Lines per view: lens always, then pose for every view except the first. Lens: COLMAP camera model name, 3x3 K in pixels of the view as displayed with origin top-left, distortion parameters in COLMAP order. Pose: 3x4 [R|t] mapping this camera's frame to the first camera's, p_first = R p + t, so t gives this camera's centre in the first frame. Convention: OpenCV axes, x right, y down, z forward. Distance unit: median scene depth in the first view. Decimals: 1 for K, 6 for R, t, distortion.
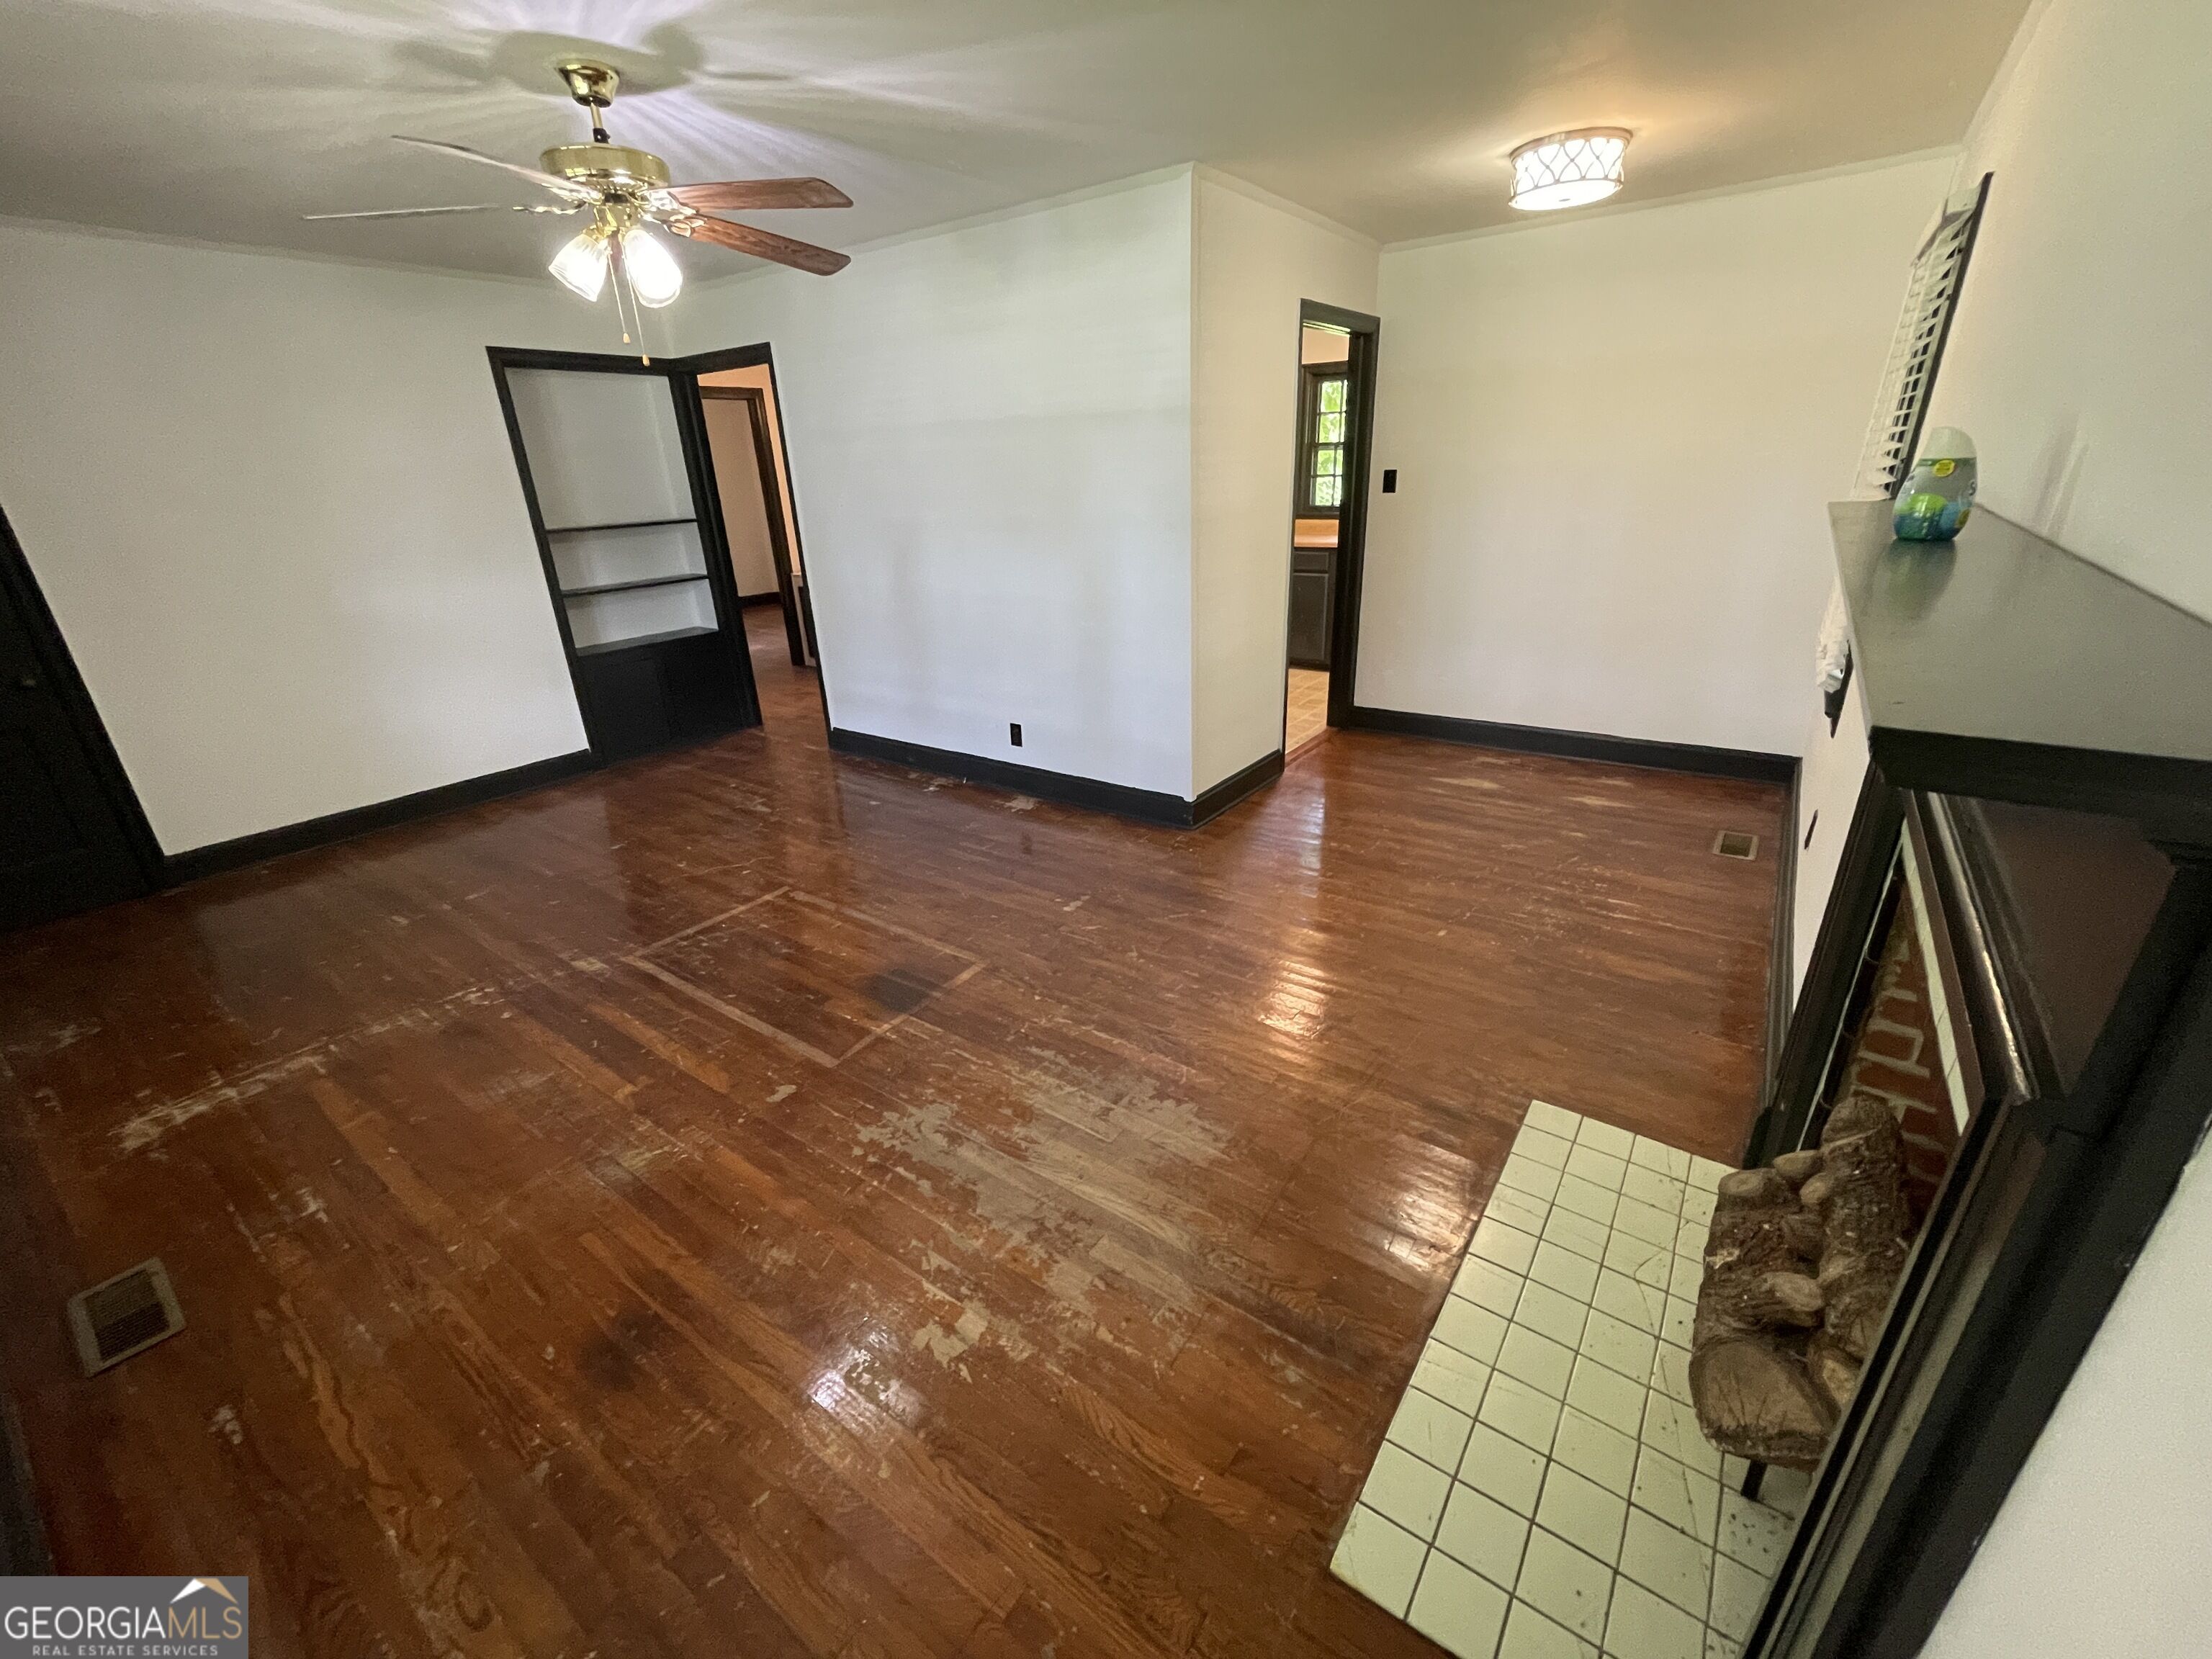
lens RADIAL K [[903.0, 0, 1099.4], [0, 903.0, 828.5], [0, 0, 1]] dist [-0.002768, -0.000475]
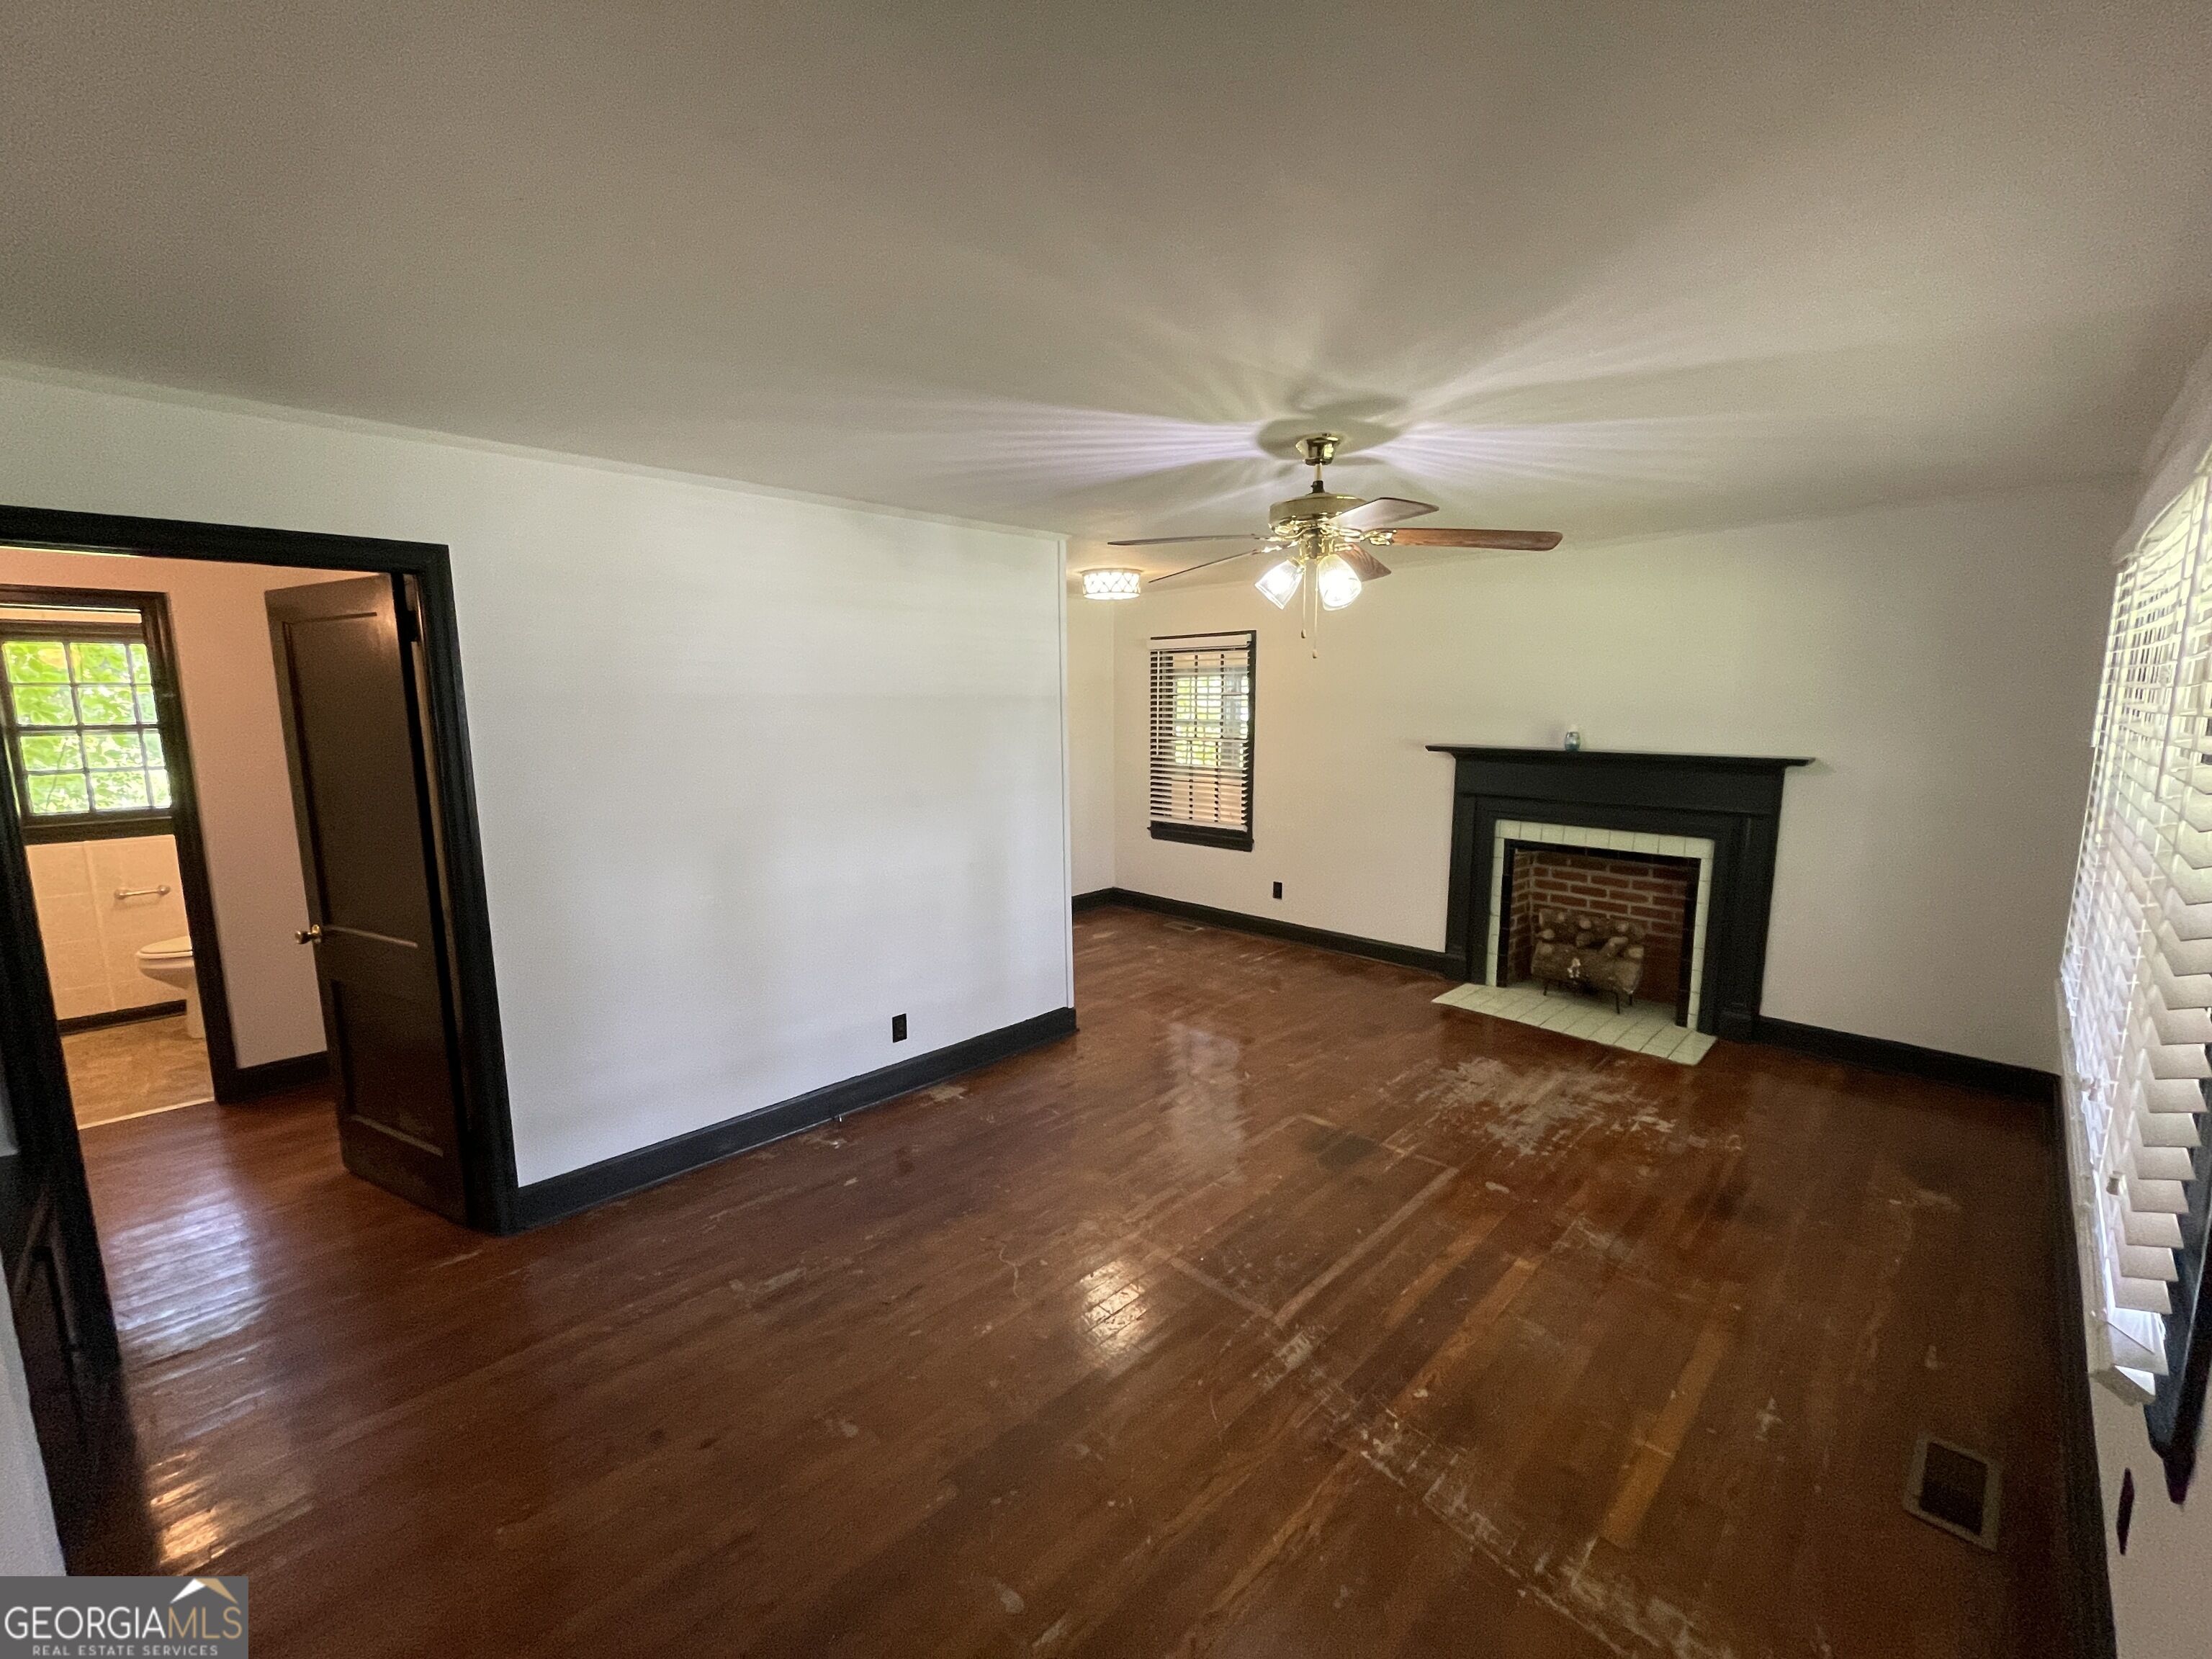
lens RADIAL K [[903.0, 0, 1099.7], [0, 903.0, 836.5], [0, 0, 1]] dist [-0.002768, -0.000475]
pose [[0.162885, -0.114816, 0.979942, -1.586901], [0.375743, 0.925582, 0.045991, -0.430393], [-0.912297, 0.360715, 0.193905, 1.037309]]
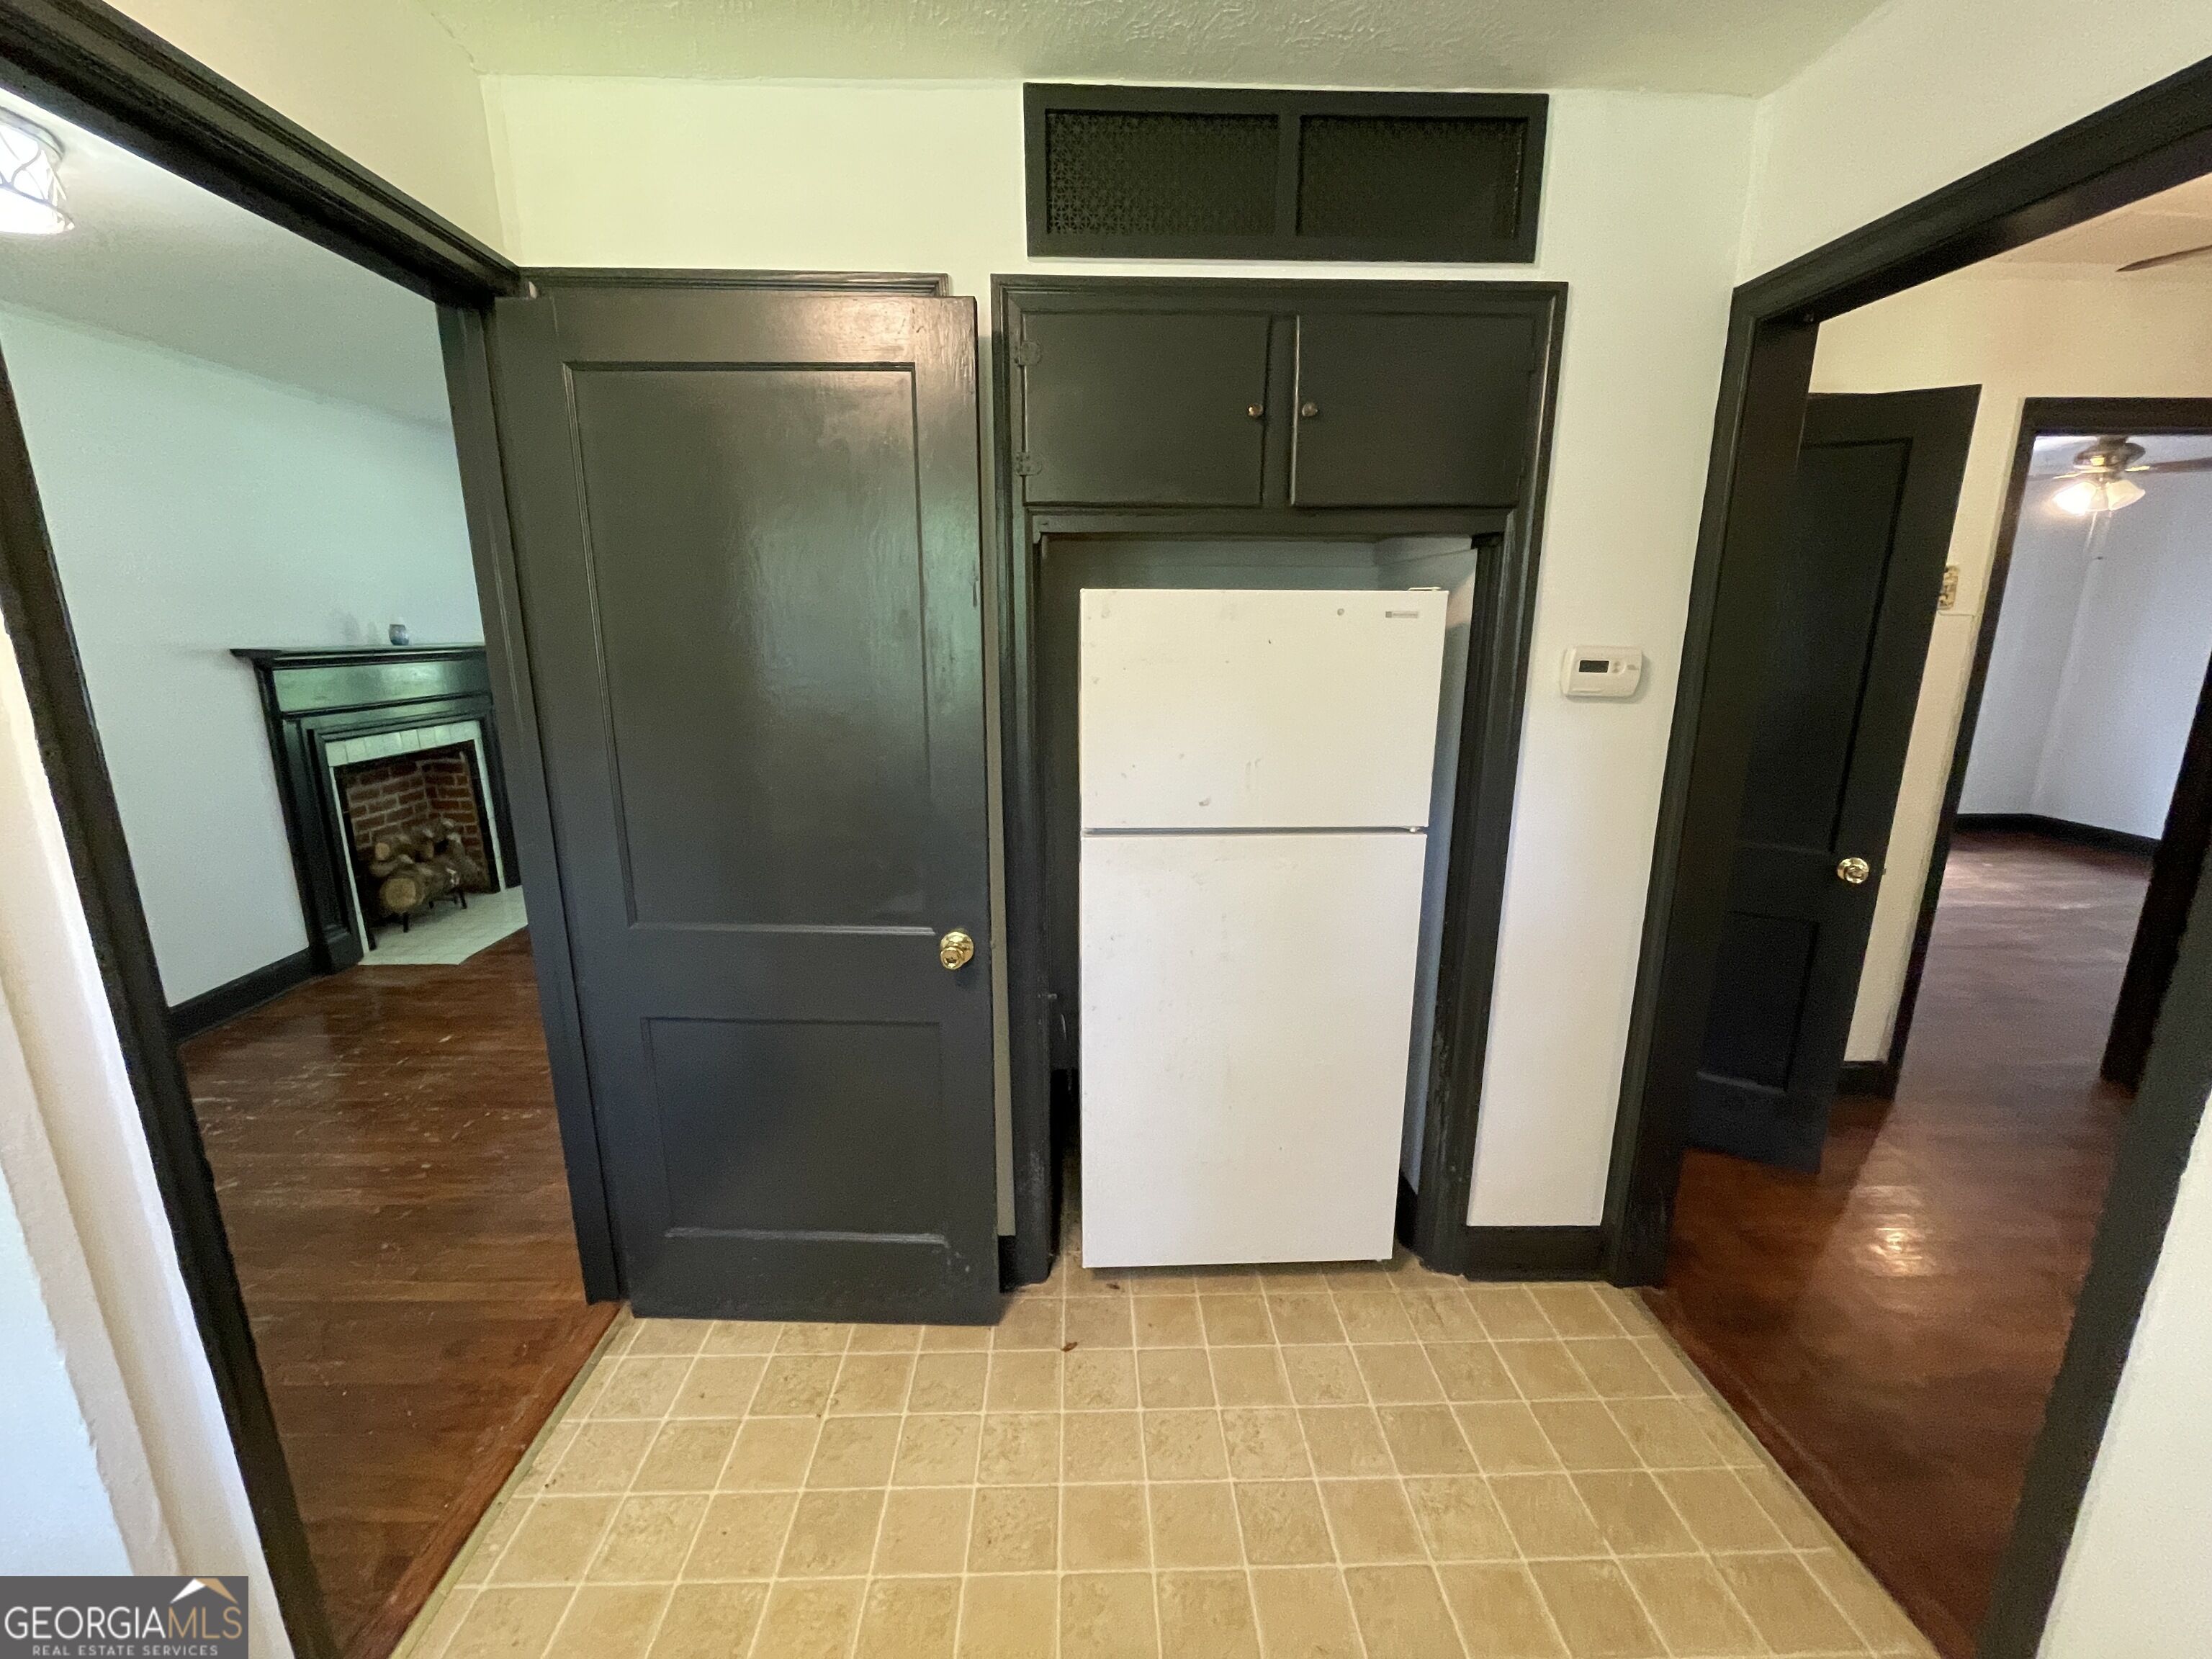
lens RADIAL K [[903.0, 0, 1098.6], [0, 903.0, 833.0], [0, 0, 1]] dist [-0.002768, -0.000475]
pose [[-0.788065, 0.170445, -0.591525, 0.434308], [-0.211719, 0.827241, 0.520430, -0.997639], [0.578039, 0.535370, -0.615833, 2.404426]]
